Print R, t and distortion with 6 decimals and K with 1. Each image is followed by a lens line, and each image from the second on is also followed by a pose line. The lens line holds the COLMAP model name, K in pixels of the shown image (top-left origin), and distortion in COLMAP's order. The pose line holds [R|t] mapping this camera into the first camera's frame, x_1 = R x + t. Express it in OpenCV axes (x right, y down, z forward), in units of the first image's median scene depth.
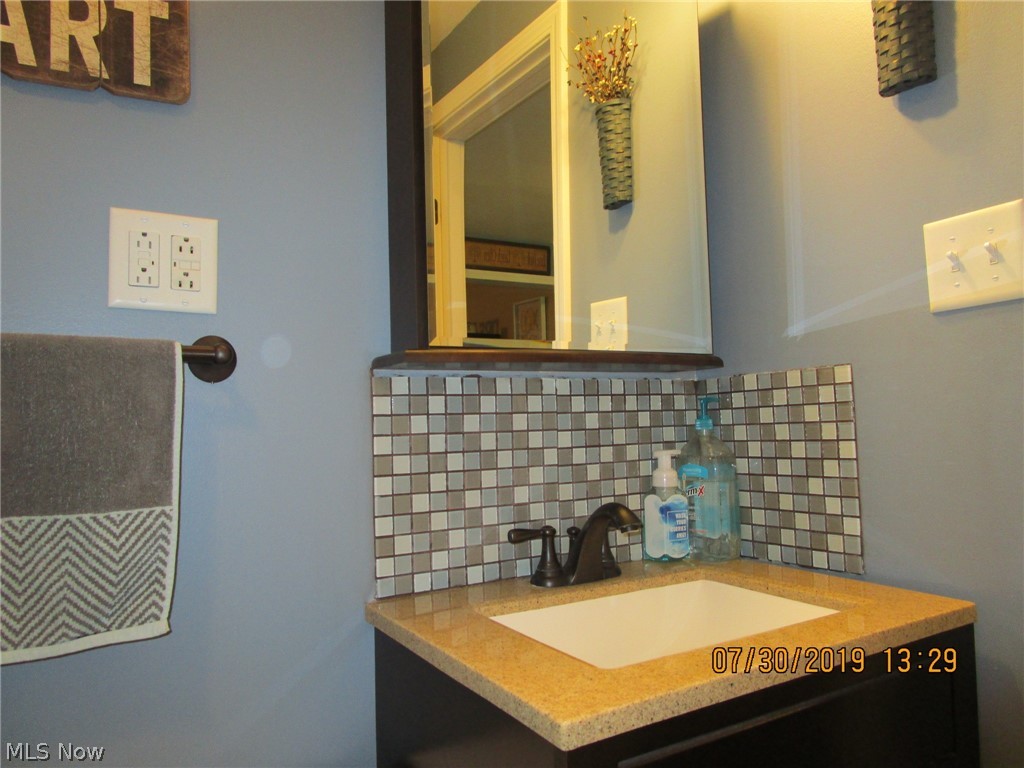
lens RADIAL K [[740.9, 0, 511.2], [0, 740.9, 383.5], [0, 0, 1]] dist [-0.003477, -0.002144]
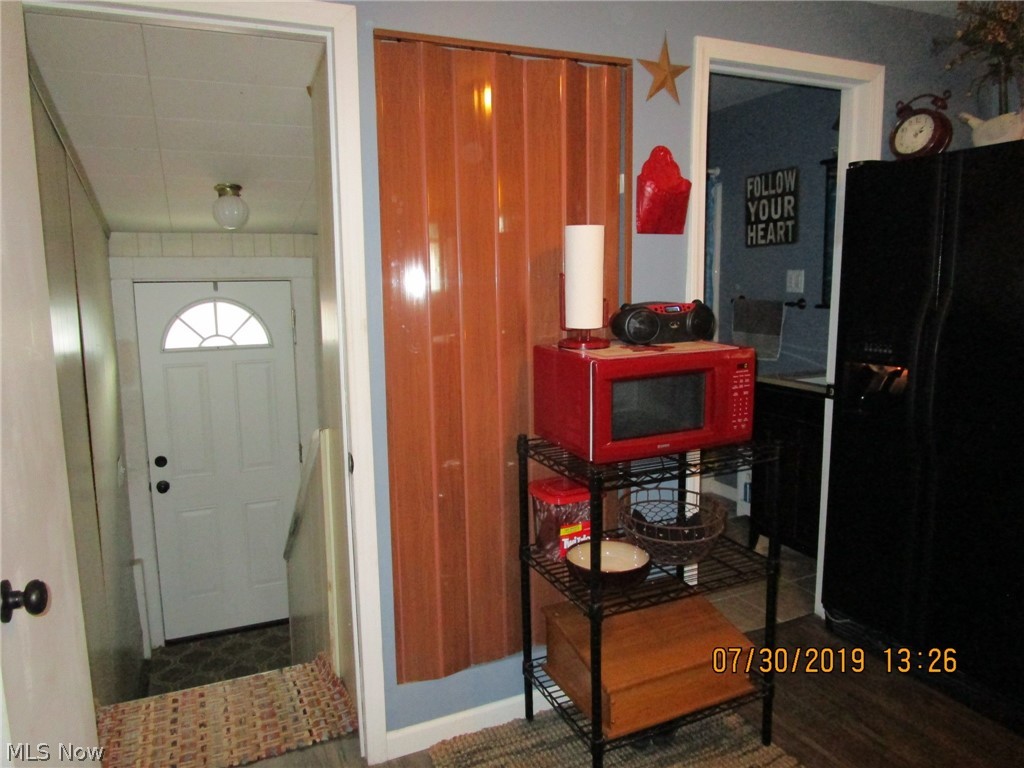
lens RADIAL K [[740.9, 0, 510.7], [0, 740.9, 383.0], [0, 0, 1]] dist [-0.003477, -0.002144]
pose [[-0.068805, 0.172896, -0.982534, 4.204325], [0.058599, 0.983868, 0.169028, -0.424924], [0.995908, -0.045946, -0.077827, -0.372880]]
